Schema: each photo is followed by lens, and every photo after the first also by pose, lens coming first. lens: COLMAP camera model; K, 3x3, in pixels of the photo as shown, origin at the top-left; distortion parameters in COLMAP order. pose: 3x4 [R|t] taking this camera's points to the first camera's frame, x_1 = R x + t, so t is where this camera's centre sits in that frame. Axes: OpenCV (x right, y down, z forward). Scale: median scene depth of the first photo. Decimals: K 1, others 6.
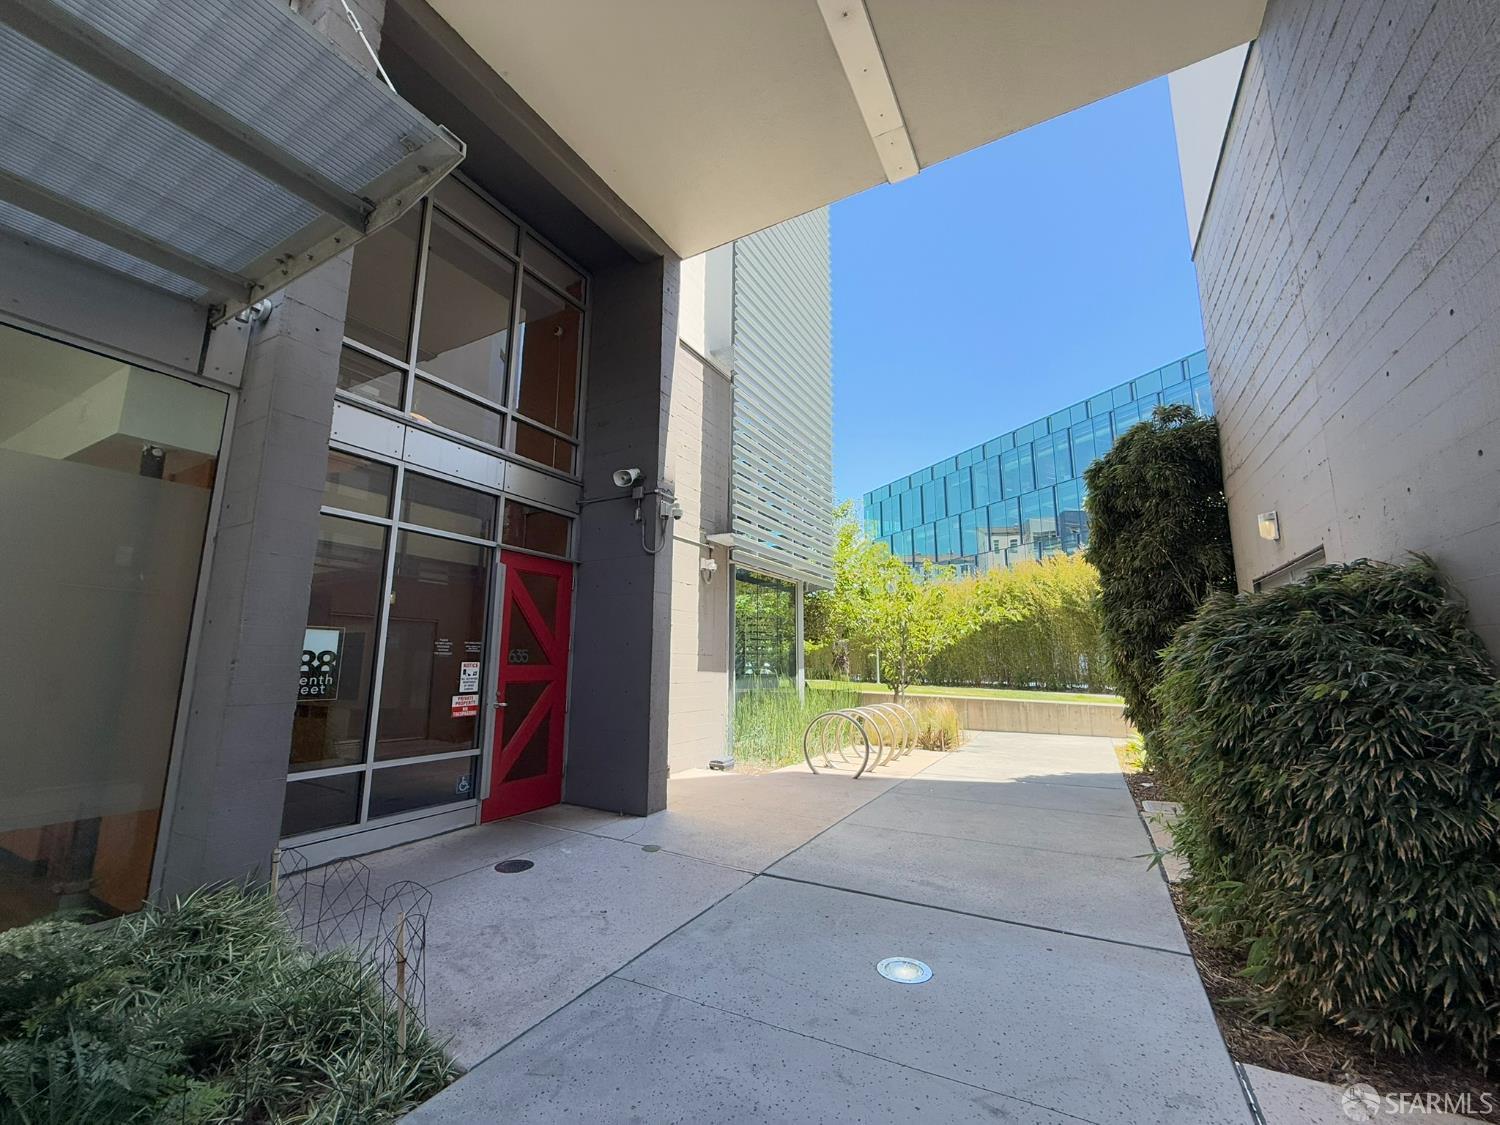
lens RADIAL K [[598.7, 0, 746.5], [0, 598.7, 561.6], [0, 0, 1]] dist [0.003171, -0.000426]
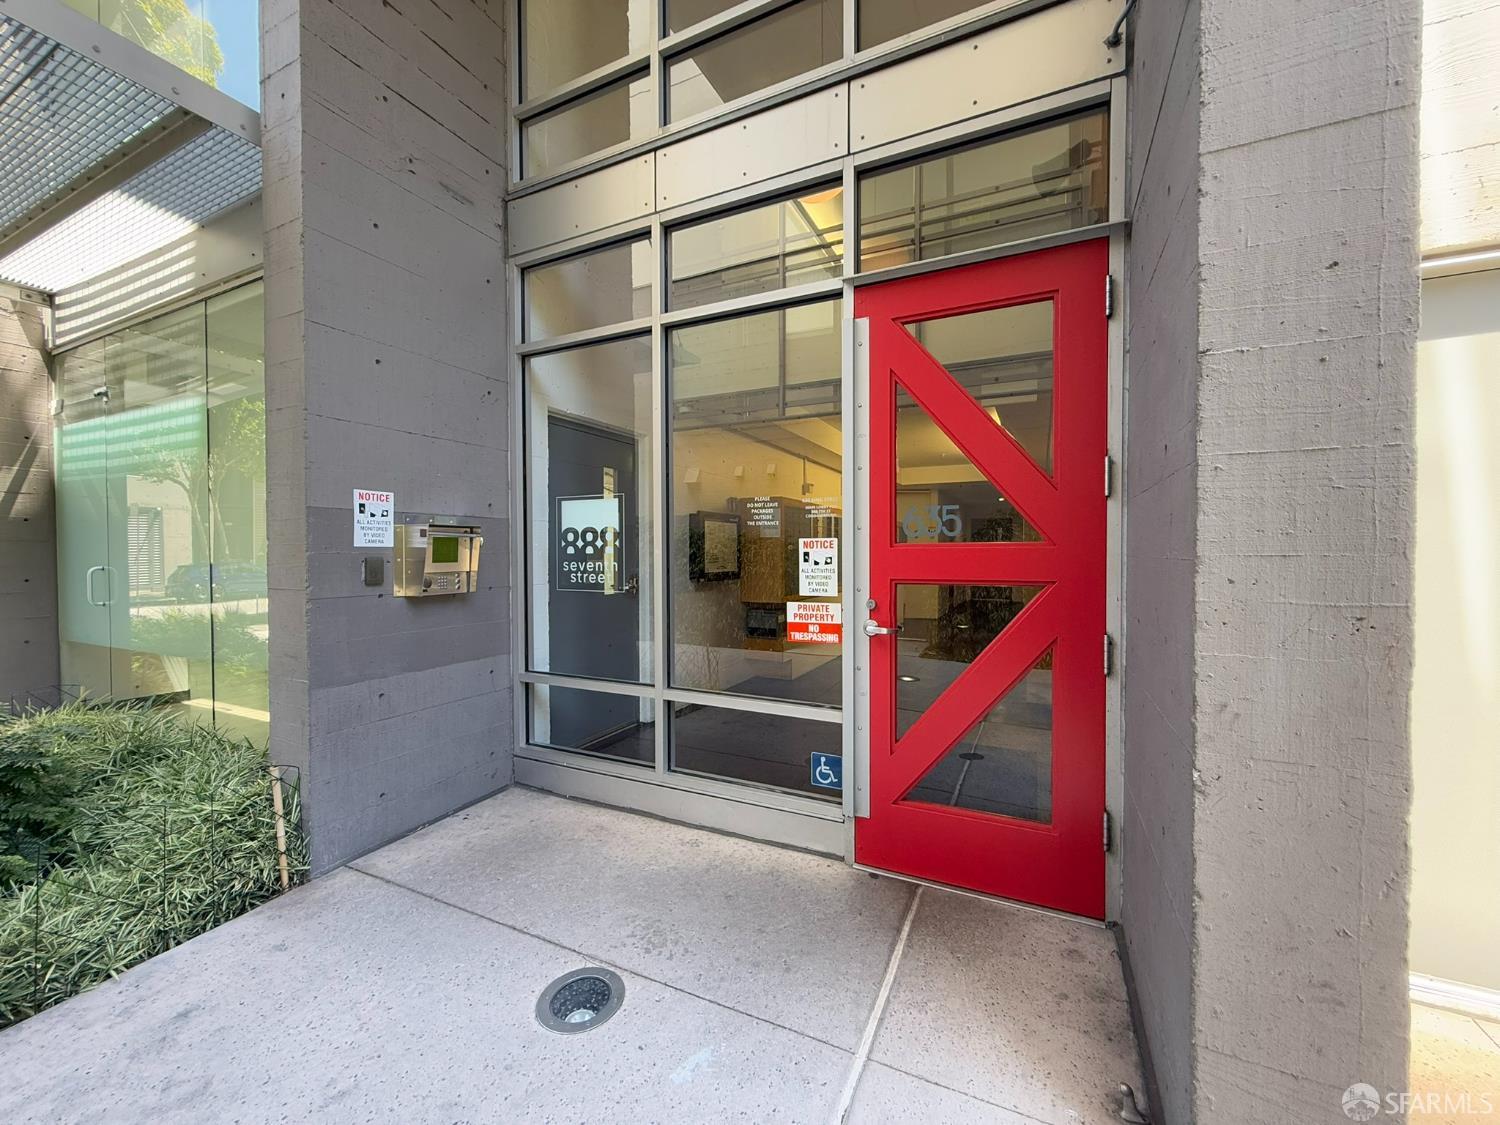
lens RADIAL K [[598.7, 0, 746.5], [0, 598.7, 561.6], [0, 0, 1]] dist [0.003171, -0.000426]
pose [[0.049042, 0.011254, -0.998733, 0.037763], [0.171833, 0.984932, 0.019536, 0.171229], [0.983905, -0.172573, 0.046369, 0.937684]]
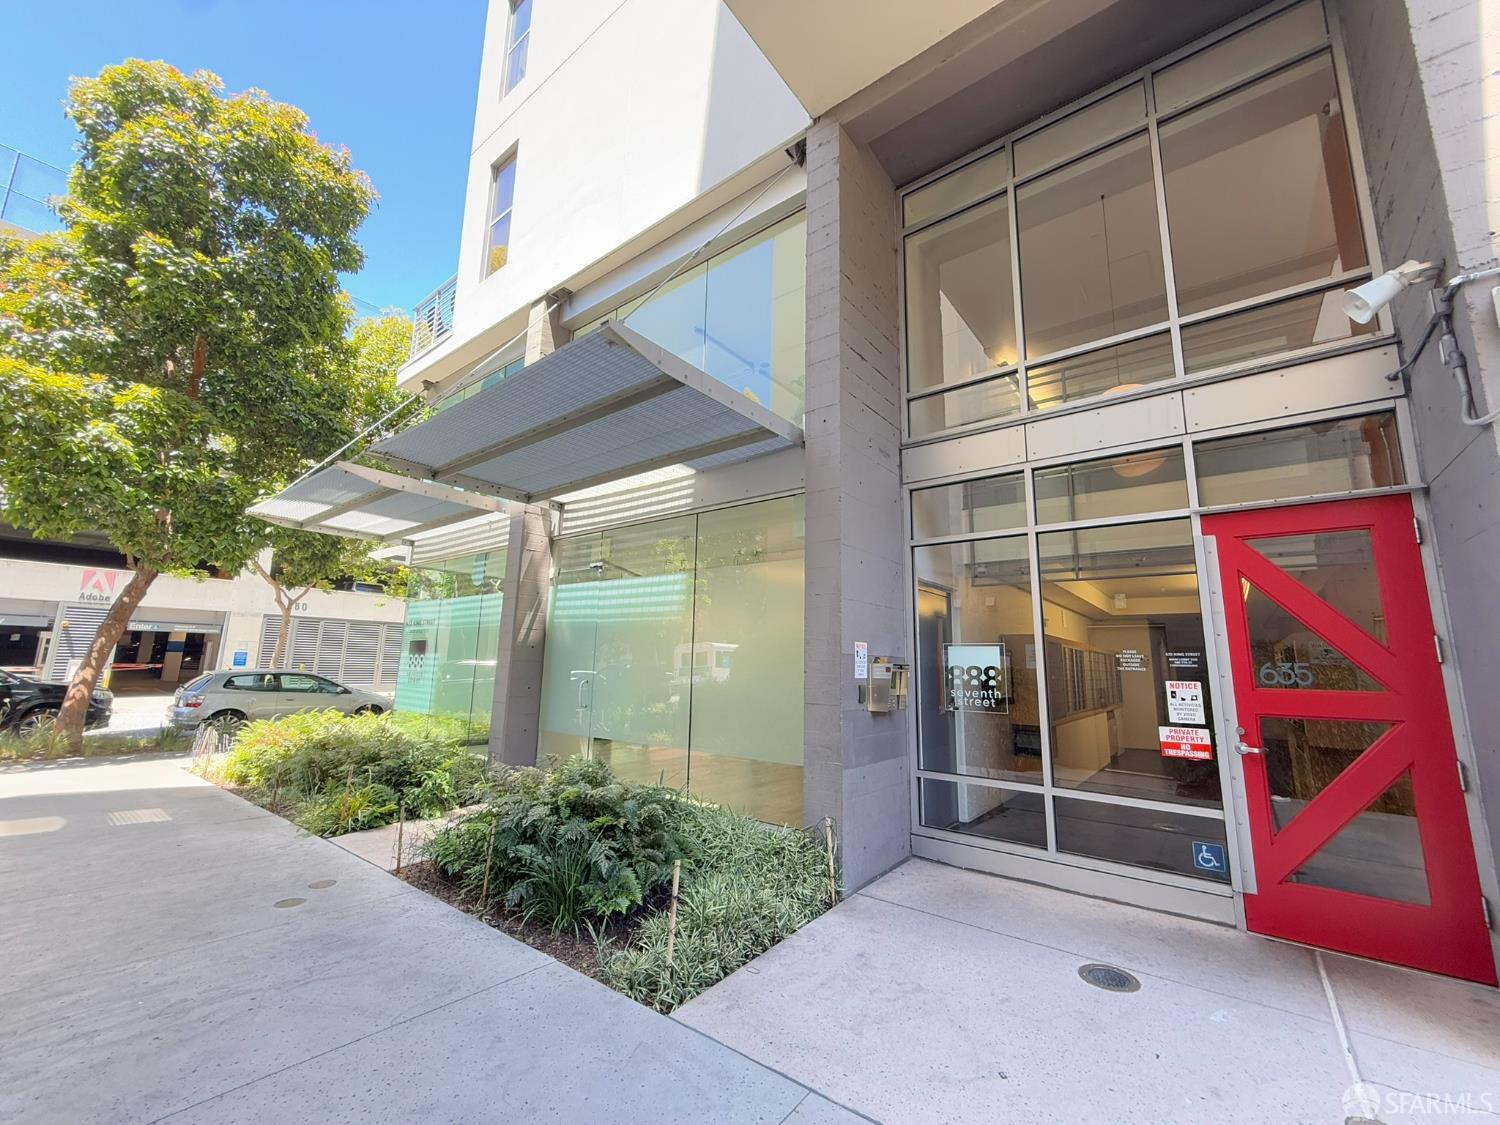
lens RADIAL K [[598.7, 0, 746.5], [0, 598.7, 561.6], [0, 0, 1]] dist [0.003171, -0.000426]
pose [[-0.160041, -0.178211, -0.970890, 0.353836], [0.144153, 0.968804, -0.201591, 0.100734], [0.976528, -0.172220, -0.129359, 0.623280]]
